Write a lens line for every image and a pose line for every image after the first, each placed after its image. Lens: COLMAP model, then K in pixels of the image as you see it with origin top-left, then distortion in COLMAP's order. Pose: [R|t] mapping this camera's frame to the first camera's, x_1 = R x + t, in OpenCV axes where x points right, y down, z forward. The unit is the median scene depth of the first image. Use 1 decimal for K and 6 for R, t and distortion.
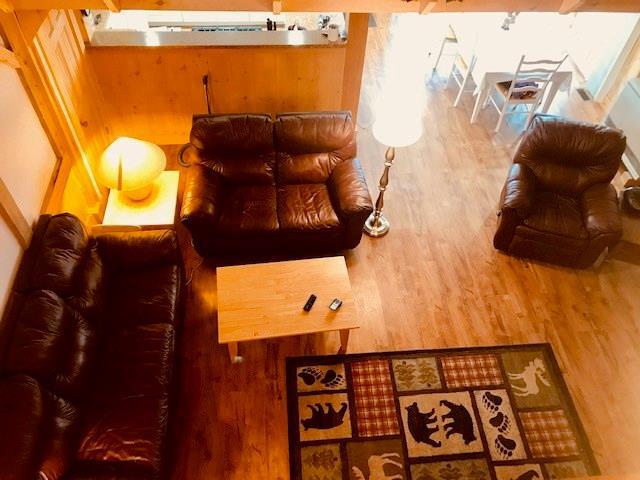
lens RADIAL K [[527.1, 0, 321.2], [0, 527.1, 241.3], [0, 0, 1]] dist [0.037841, -0.036482]
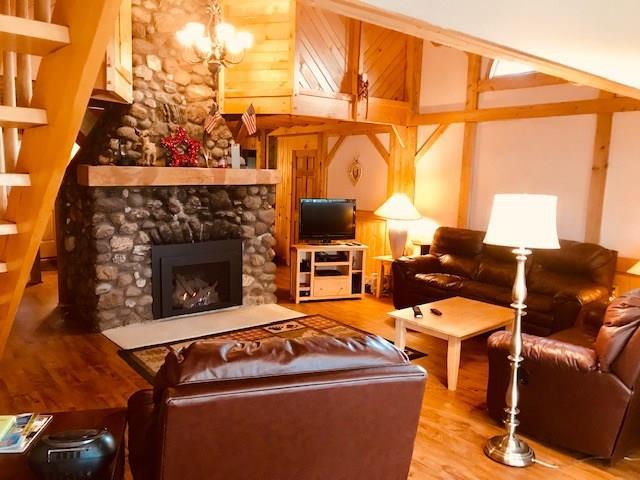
lens RADIAL K [[527.1, 0, 319.7], [0, 527.1, 238.0], [0, 0, 1]] dist [0.037841, -0.036482]
pose [[-0.825046, -0.004887, -0.565044, 0.675791], [-0.480187, 0.533166, 0.696531, -0.517623], [0.297859, 0.845997, -0.442233, 1.102830]]
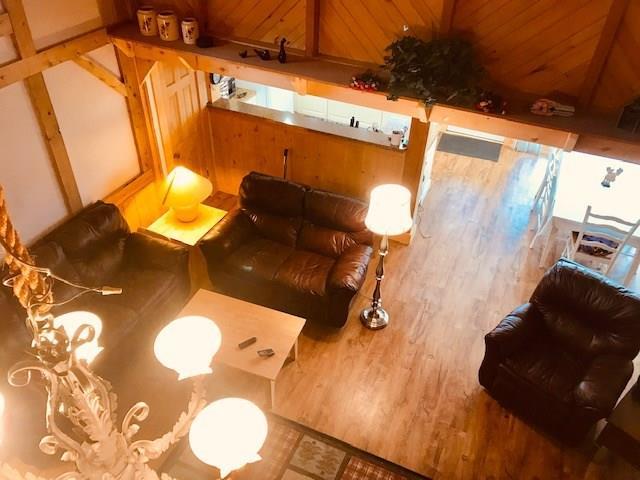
lens RADIAL K [[527.1, 0, 319.7], [0, 527.1, 243.0], [0, 0, 1]] dist [0.037841, -0.036482]
pose [[0.873285, 0.287077, -0.393650, 0.404067], [-0.371198, 0.915368, -0.155927, 0.038842], [0.315571, 0.282291, 0.905940, 0.017433]]
